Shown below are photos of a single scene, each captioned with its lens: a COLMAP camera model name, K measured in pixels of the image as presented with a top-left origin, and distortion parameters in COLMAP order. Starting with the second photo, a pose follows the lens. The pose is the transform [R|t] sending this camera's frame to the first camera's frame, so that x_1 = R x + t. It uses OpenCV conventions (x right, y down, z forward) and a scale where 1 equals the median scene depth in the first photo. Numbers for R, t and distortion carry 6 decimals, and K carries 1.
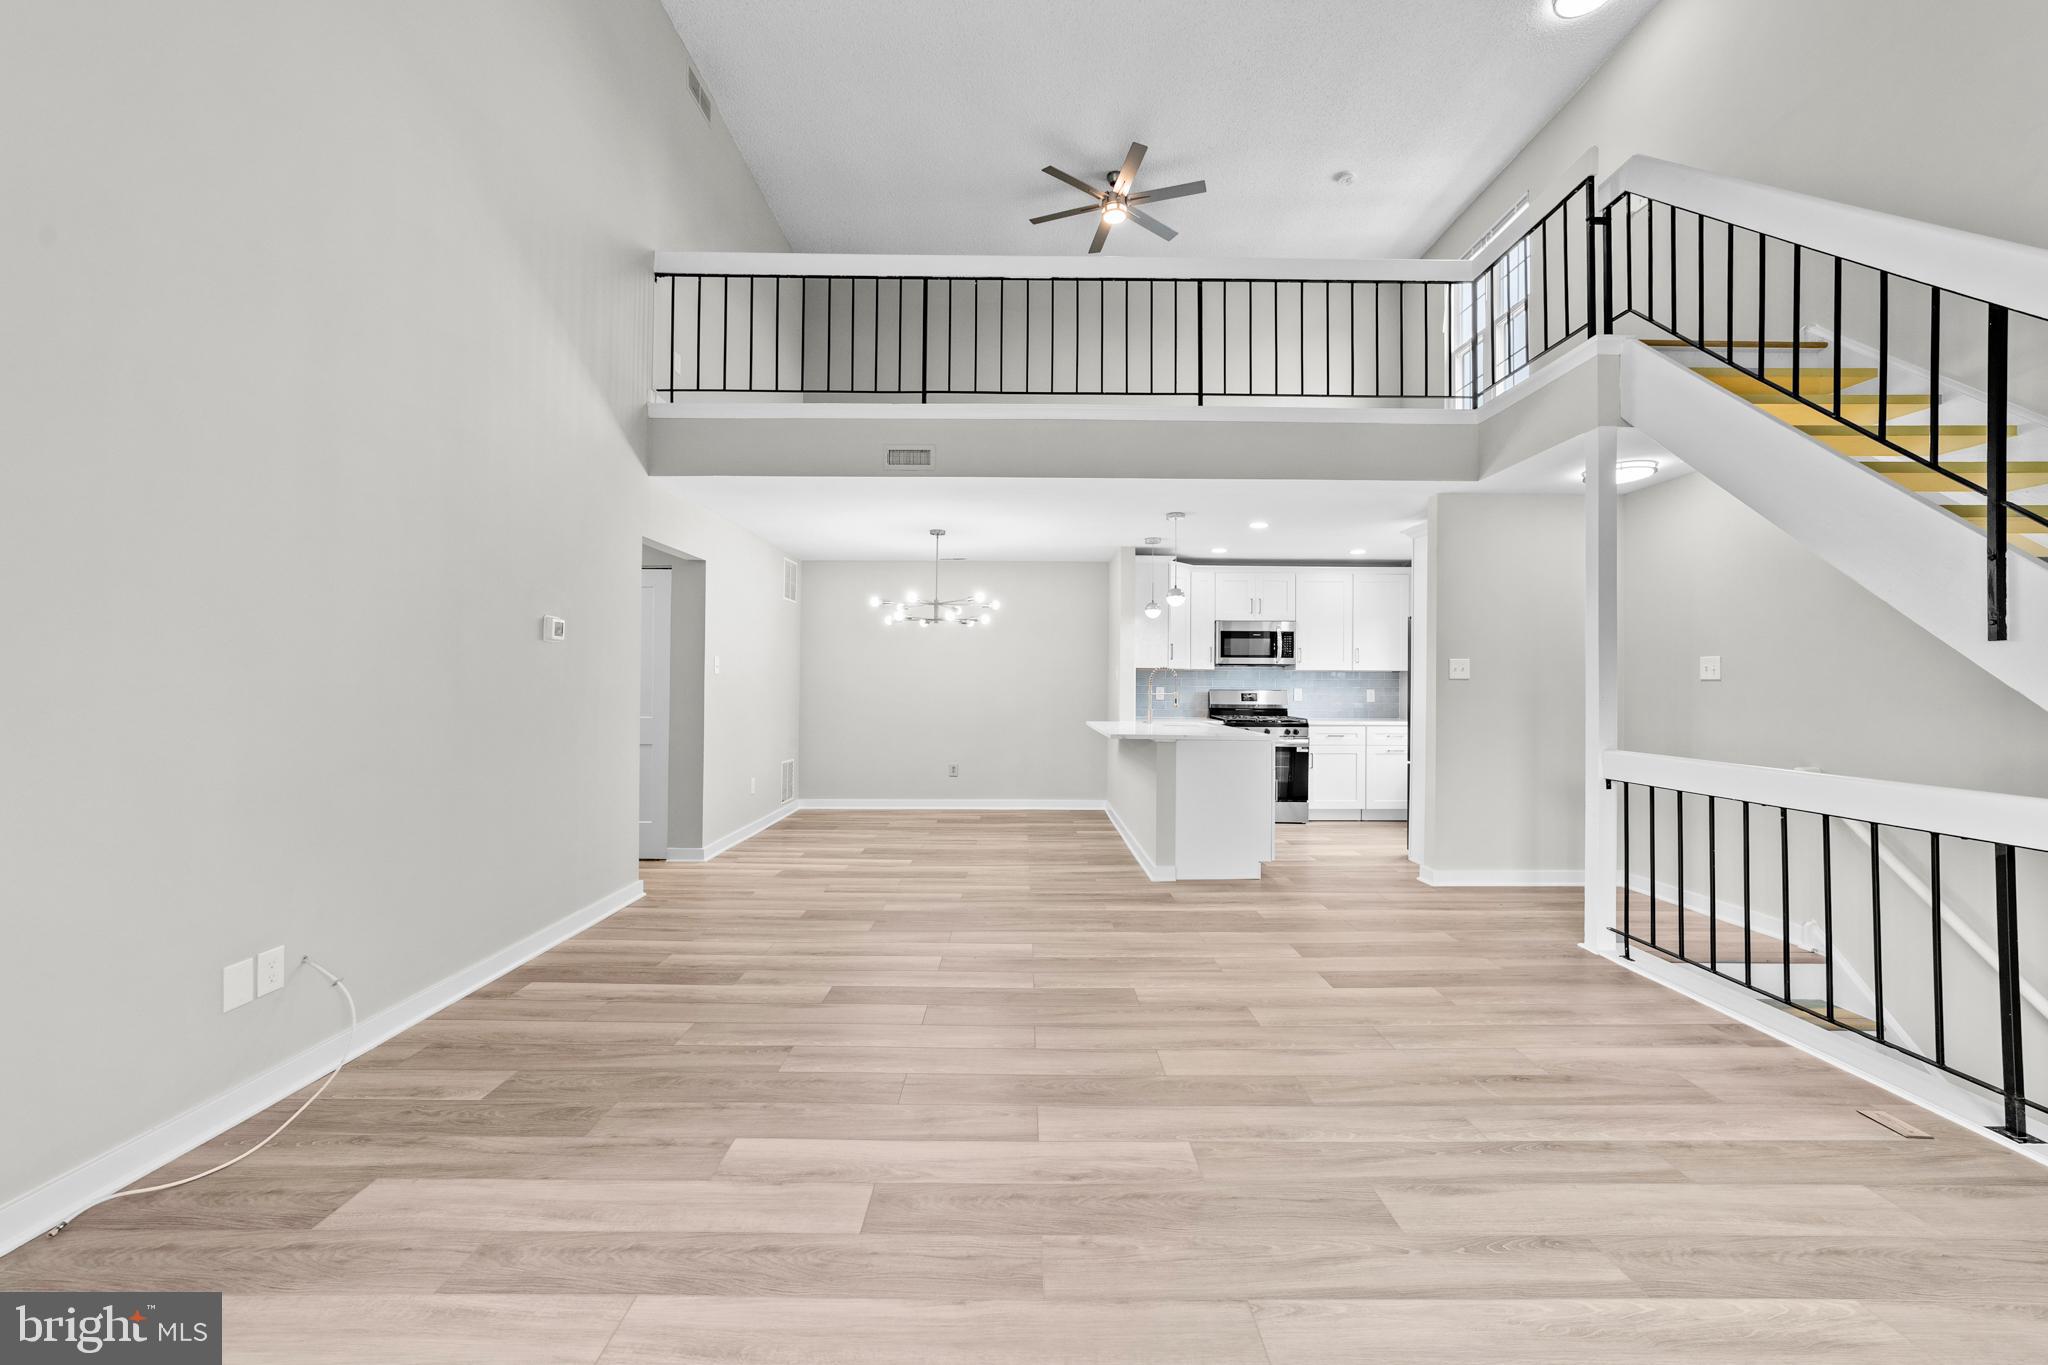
lens RADIAL K [[787.0, 0, 1026.7], [0, 787.0, 681.3], [0, 0, 1]] dist [-0.017748, 0.008312]
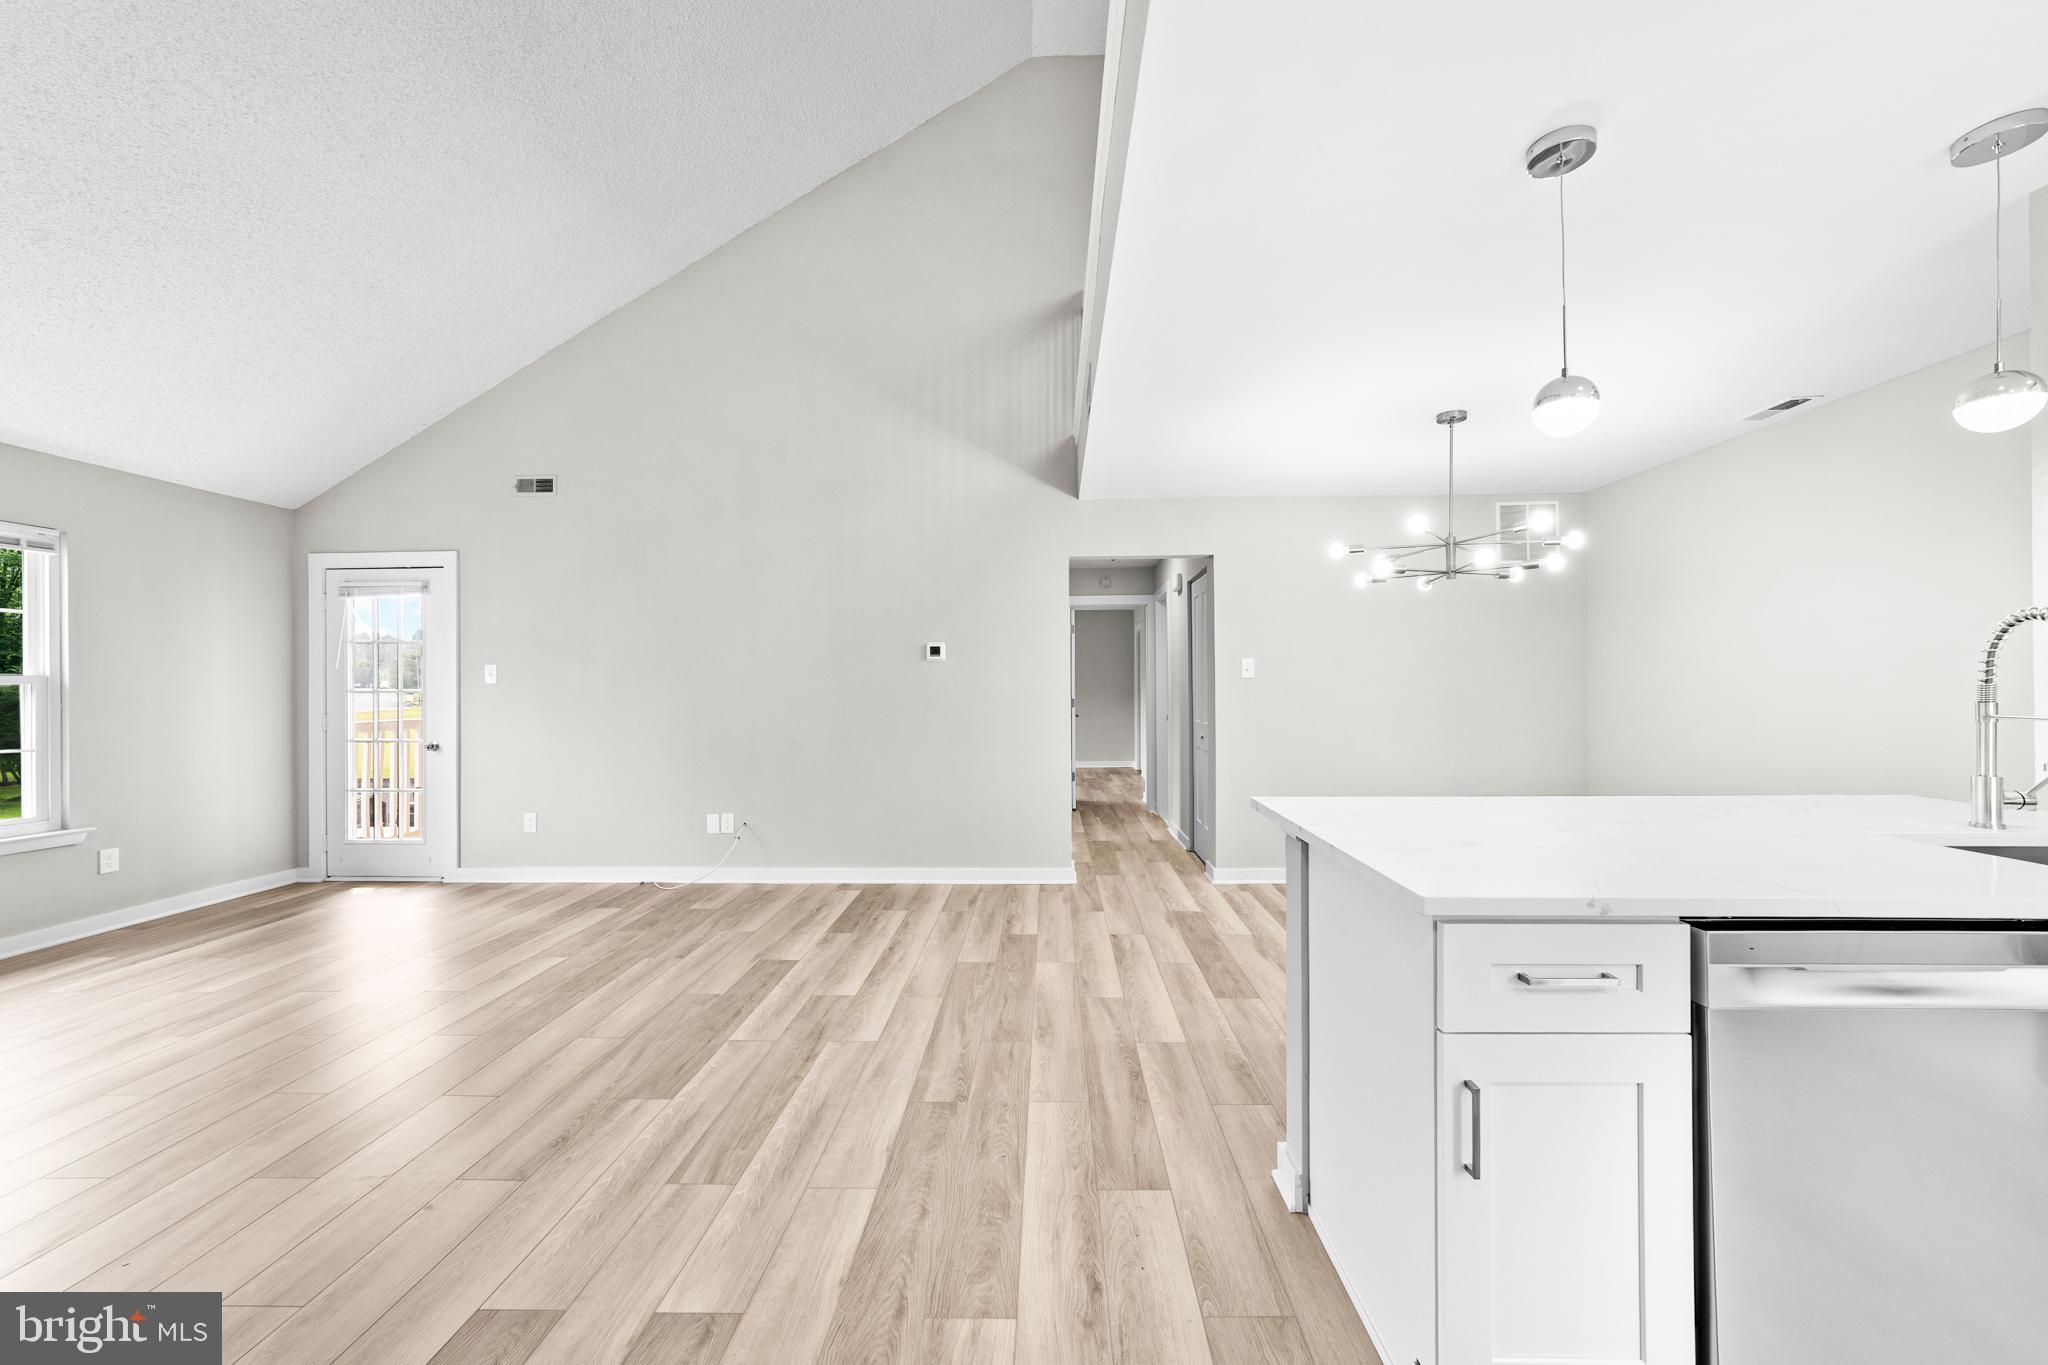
lens RADIAL K [[791.5, 0, 1027.1], [0, 791.5, 691.8], [0, 0, 1]] dist [-0.016665, 0.008190]
pose [[-0.037376, -0.001044, -0.999301, 0.841142], [0.012454, 0.999921, -0.001510, 0.008435], [0.999224, -0.012502, -0.037360, 1.321416]]
